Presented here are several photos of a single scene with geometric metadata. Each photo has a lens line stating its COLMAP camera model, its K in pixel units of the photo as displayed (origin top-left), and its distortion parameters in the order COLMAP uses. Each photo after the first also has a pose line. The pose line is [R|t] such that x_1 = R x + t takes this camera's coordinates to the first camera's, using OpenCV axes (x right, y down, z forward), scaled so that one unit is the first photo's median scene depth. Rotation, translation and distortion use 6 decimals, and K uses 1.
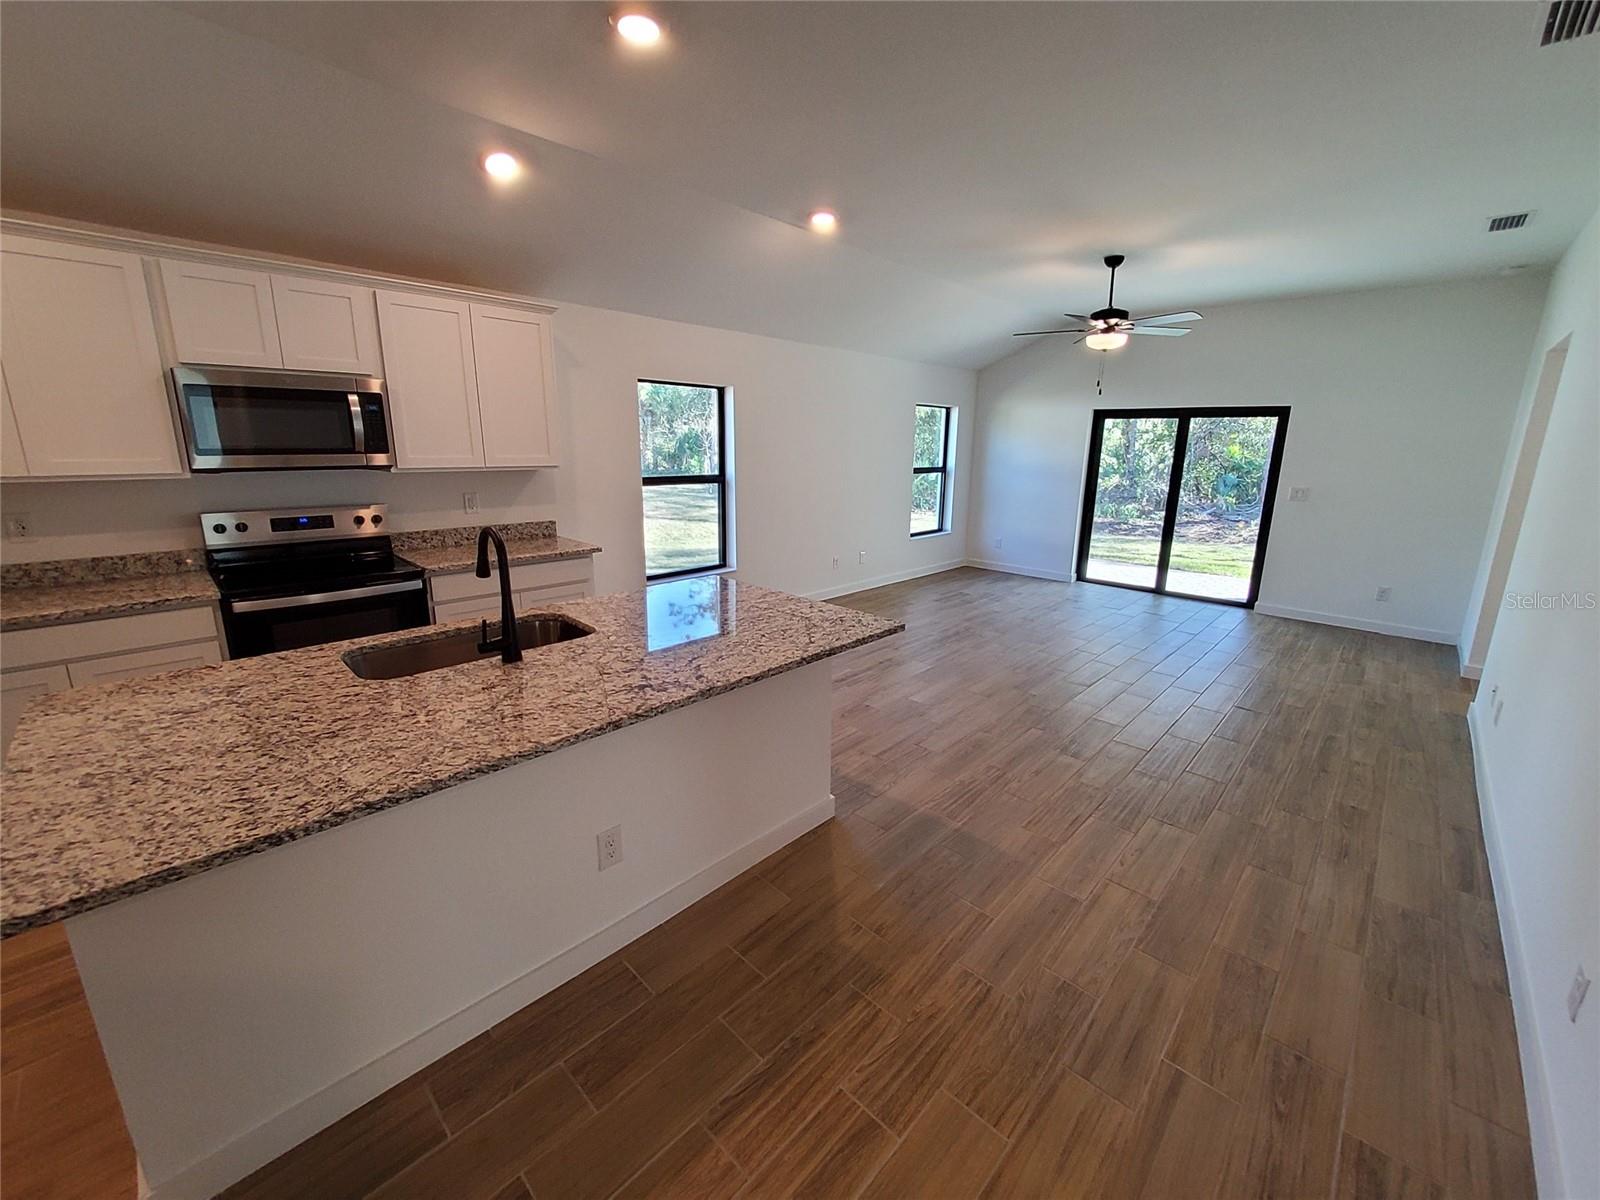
lens RADIAL K [[643.8, 0, 809.9], [0, 643.8, 588.9], [0, 0, 1]] dist [-0.007472, -0.001187]
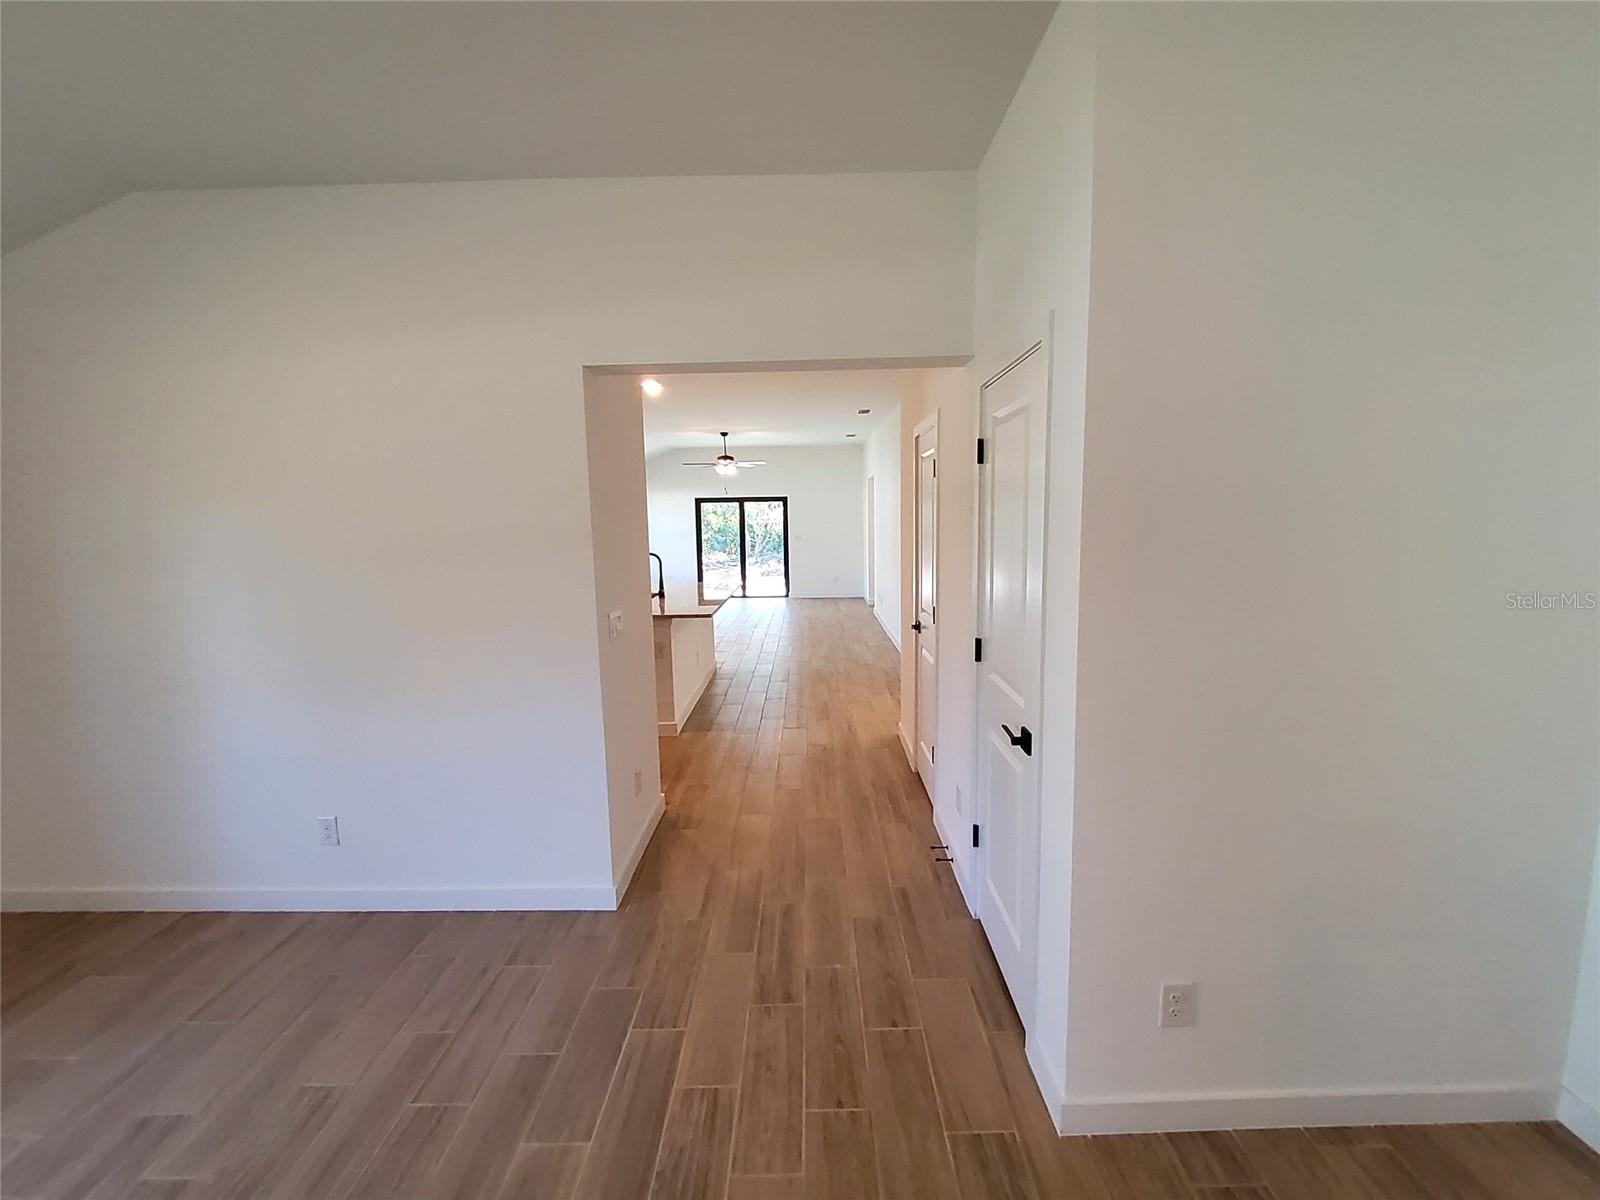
lens RADIAL K [[643.8, 0, 803.0], [0, 643.8, 599.3], [0, 0, 1]] dist [-0.007472, -0.001187]
pose [[0.730376, -0.124501, 0.671603, -0.601580], [0.187652, 0.981988, -0.022034, 0.092125], [-0.656763, 0.142121, 0.740583, -0.489845]]
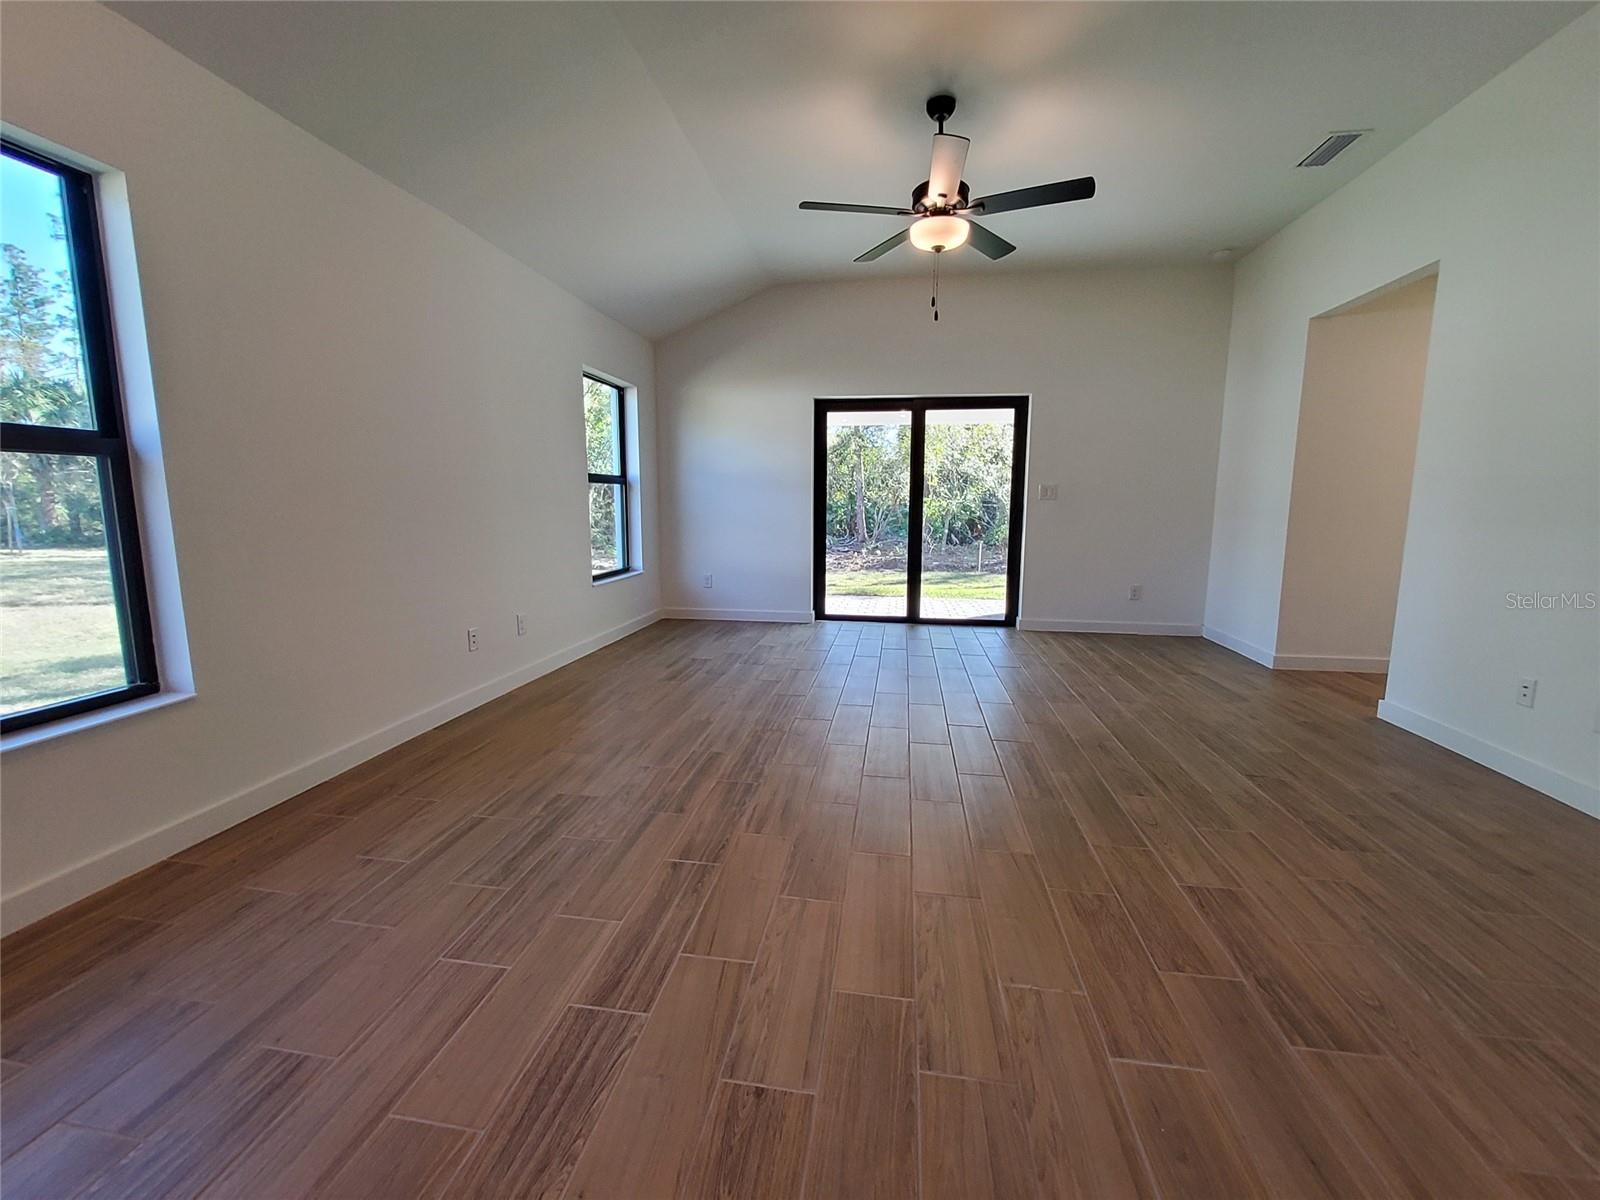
lens RADIAL K [[643.8, 0, 816.2], [0, 643.8, 584.2], [0, 0, 1]] dist [-0.007472, -0.001187]
pose [[0.816760, -0.088457, 0.570156, -0.023153], [0.139232, 0.989192, -0.045984, -0.022335], [-0.559926, 0.116941, 0.820248, 0.417251]]
